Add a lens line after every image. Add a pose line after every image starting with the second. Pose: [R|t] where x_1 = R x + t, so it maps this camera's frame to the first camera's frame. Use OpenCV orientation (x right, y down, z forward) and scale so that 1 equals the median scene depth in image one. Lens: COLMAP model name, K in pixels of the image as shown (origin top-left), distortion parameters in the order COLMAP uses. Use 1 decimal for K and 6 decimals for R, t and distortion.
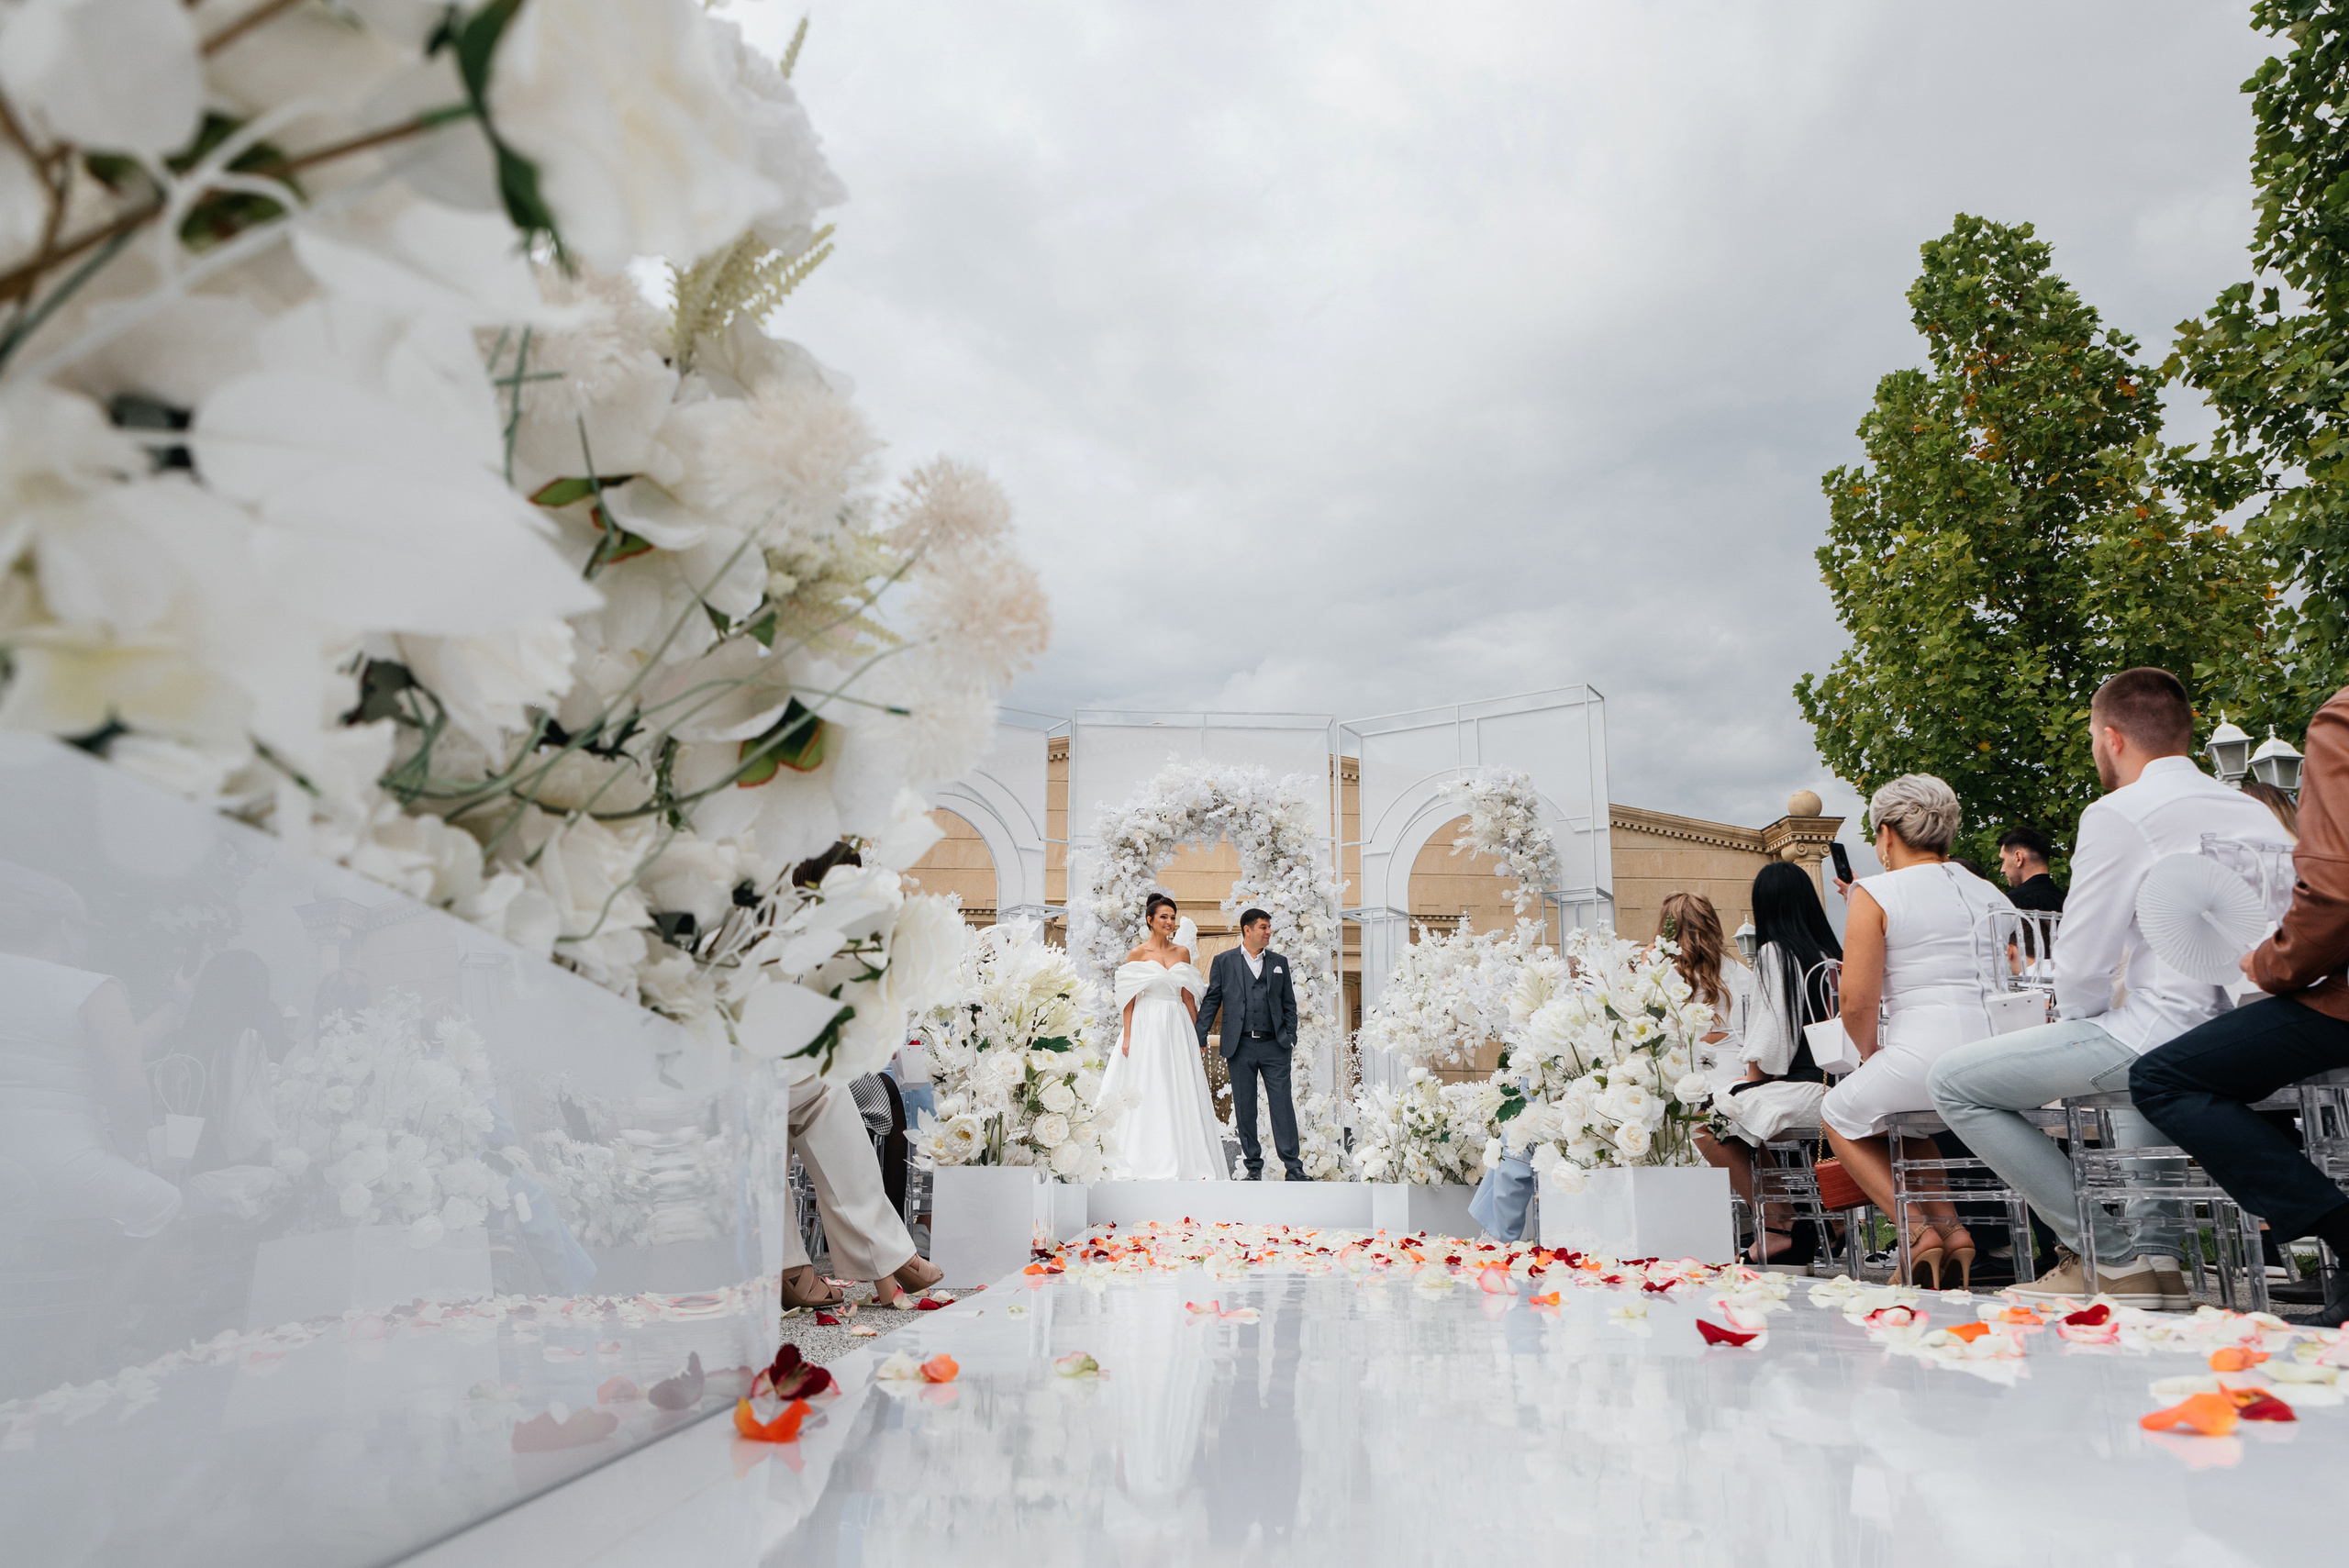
lens RADIAL K [[1631.0, 0, 1189.3], [0, 1631.0, 782.7], [0, 0, 1]] dist [-0.001572, 0.000535]
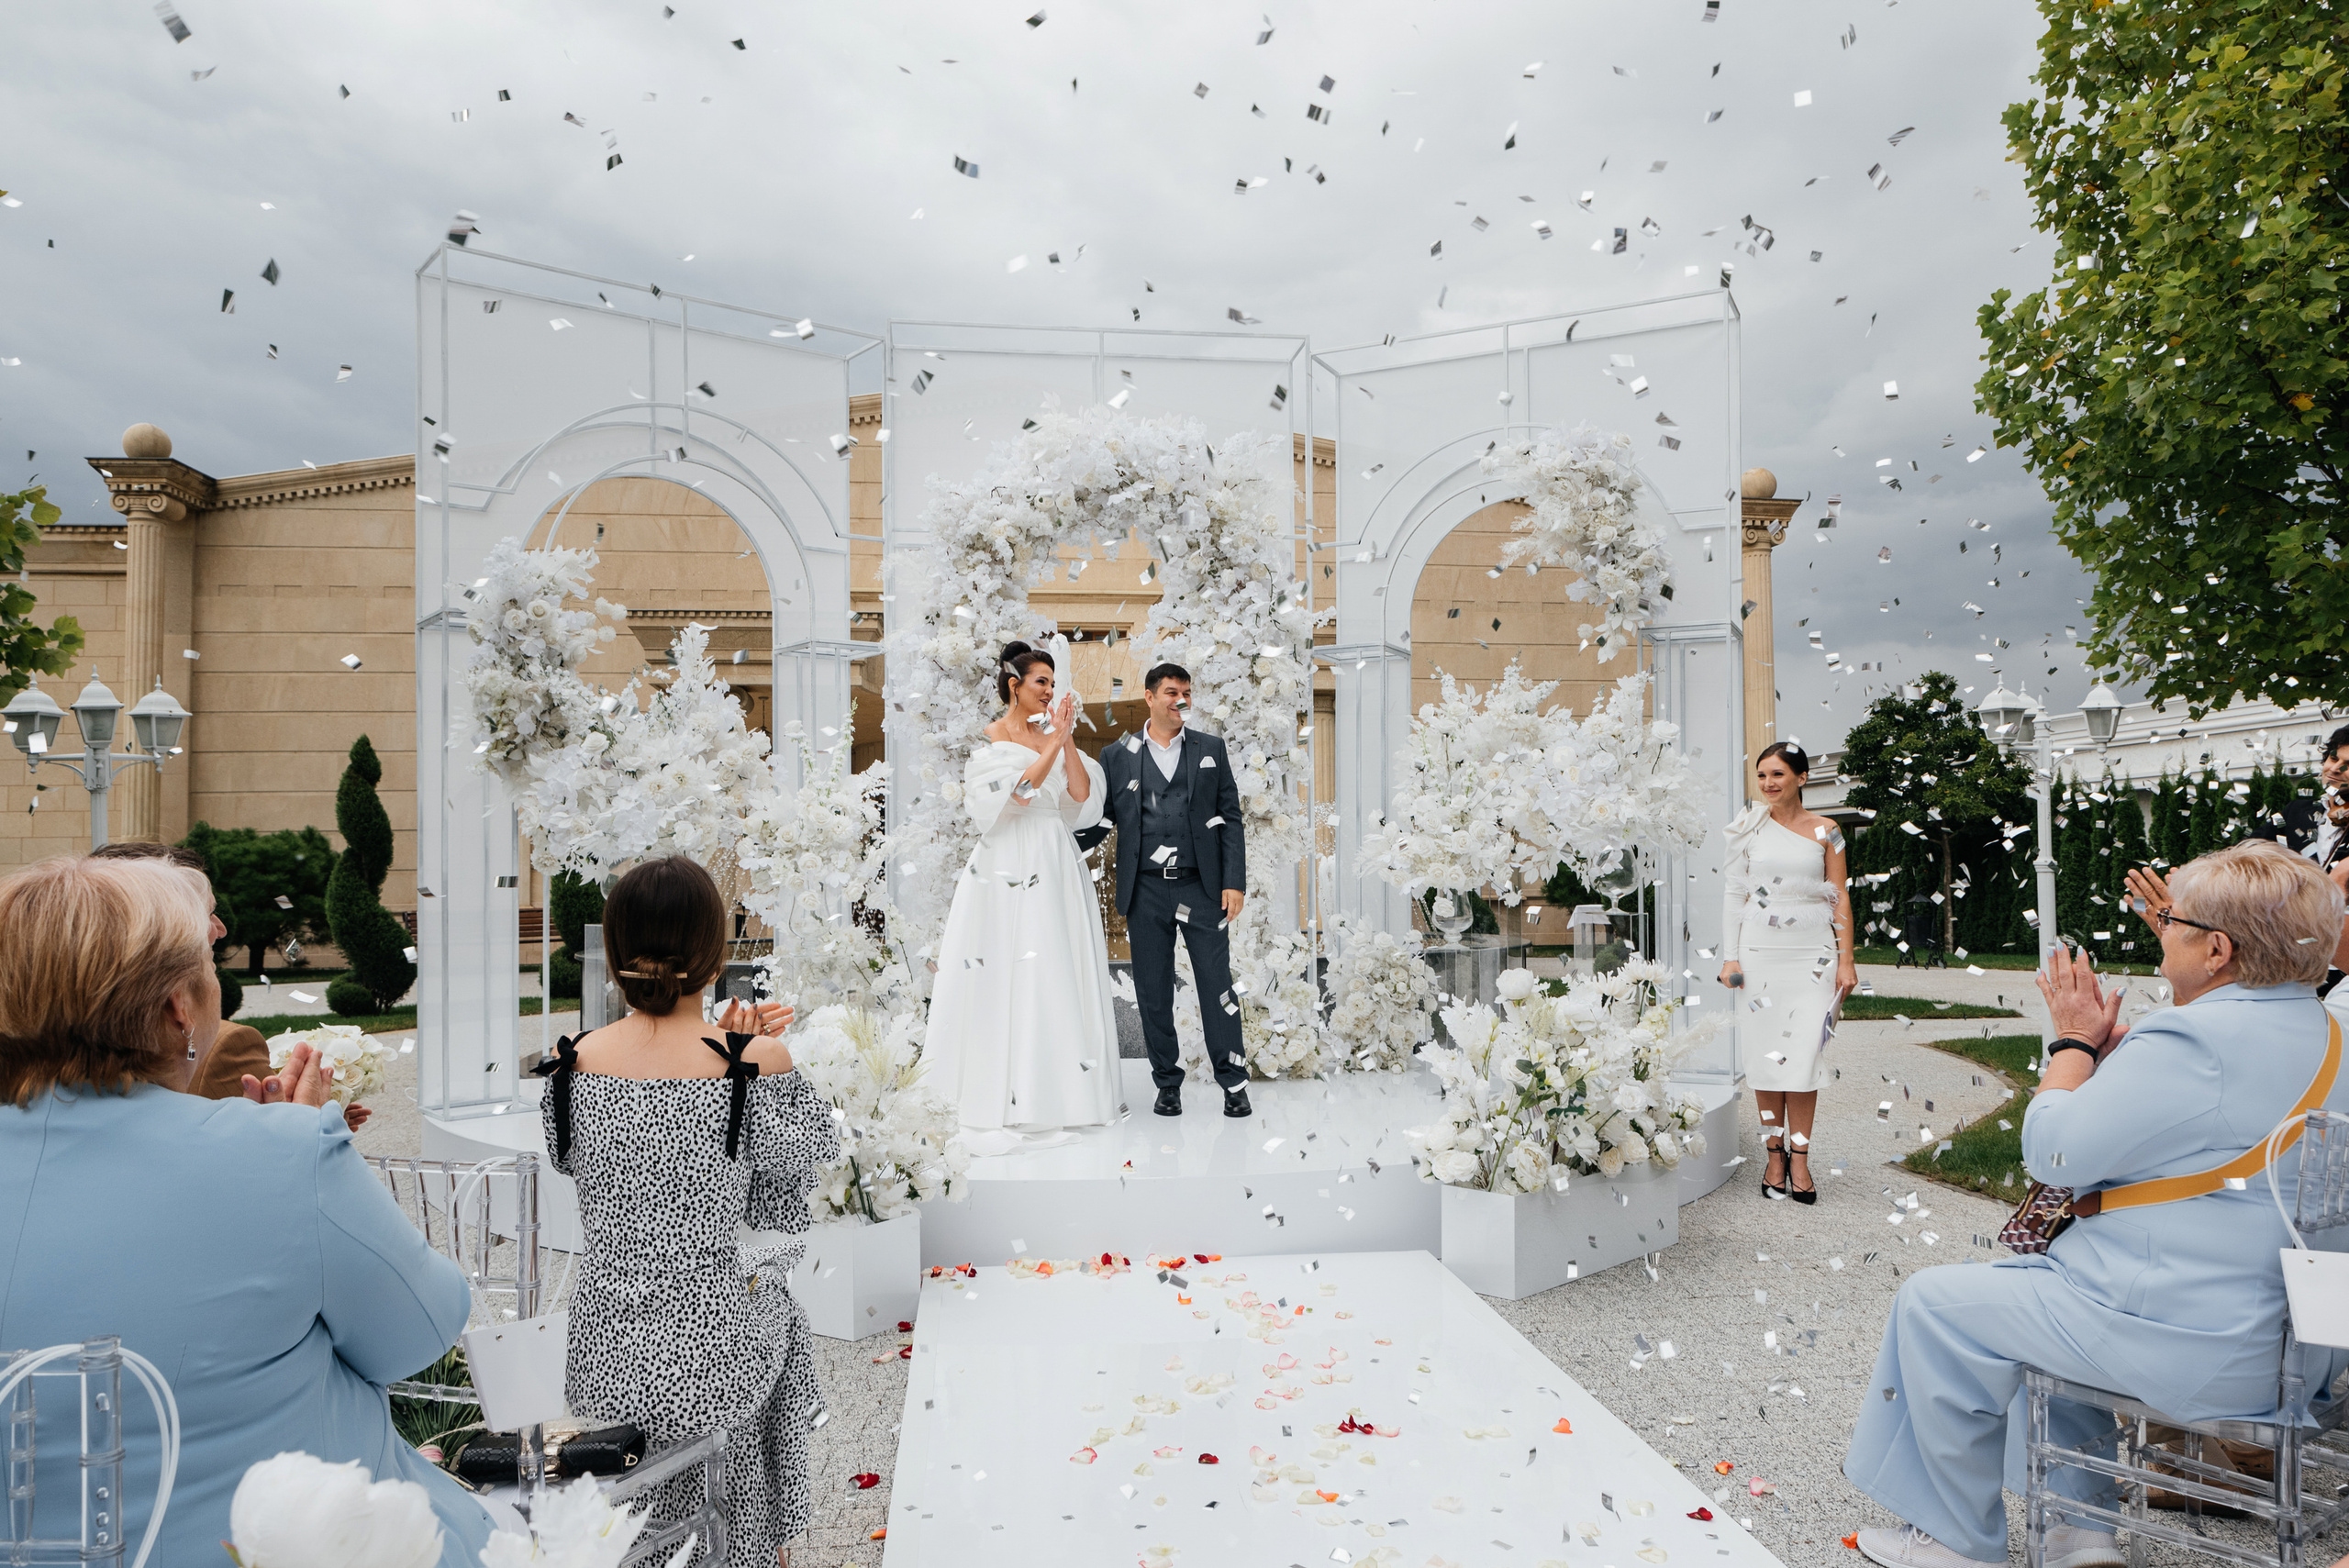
lens RADIAL K [[1631.0, 0, 1189.3], [0, 1631.0, 782.7], [0, 0, 1]] dist [-0.001572, 0.000535]
pose [[0.995521, -0.007168, 0.094266, -0.017753], [-0.011726, 0.980060, 0.198355, 0.002534], [-0.093808, -0.198572, 0.975587, 0.373255]]
